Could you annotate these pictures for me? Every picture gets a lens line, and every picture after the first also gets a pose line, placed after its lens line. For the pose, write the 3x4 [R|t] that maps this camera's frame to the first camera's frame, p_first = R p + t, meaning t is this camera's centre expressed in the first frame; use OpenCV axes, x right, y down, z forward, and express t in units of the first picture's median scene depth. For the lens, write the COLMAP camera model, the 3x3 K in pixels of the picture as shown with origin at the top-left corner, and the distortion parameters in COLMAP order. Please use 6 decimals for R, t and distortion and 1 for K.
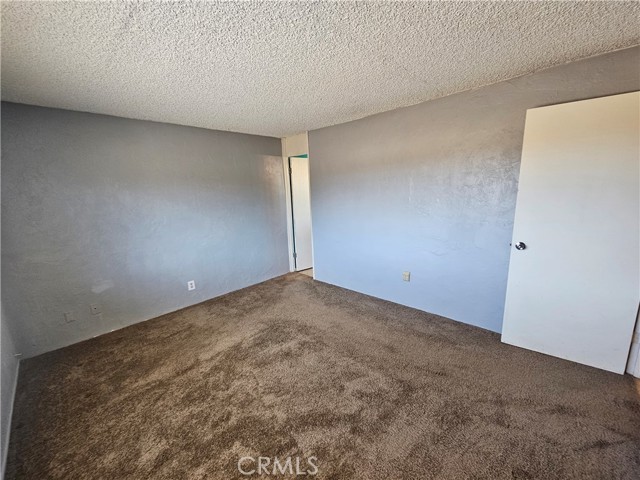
lens RADIAL K [[261.1, 0, 322.0], [0, 261.1, 239.4], [0, 0, 1]] dist [0.000580, 0.000051]
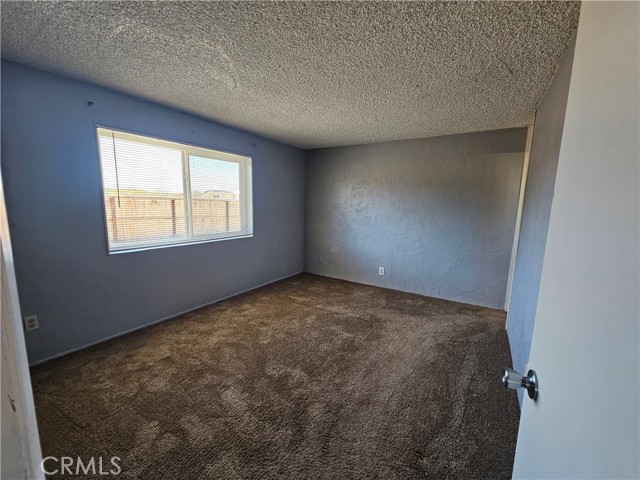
lens RADIAL K [[261.1, 0, 322.0], [0, 261.1, 239.4], [0, 0, 1]] dist [0.000580, 0.000051]
pose [[0.194762, 0.179709, -0.964247, 0.604731], [-0.212754, 0.967408, 0.137325, -0.076974], [0.957499, 0.178402, 0.226648, 0.427166]]
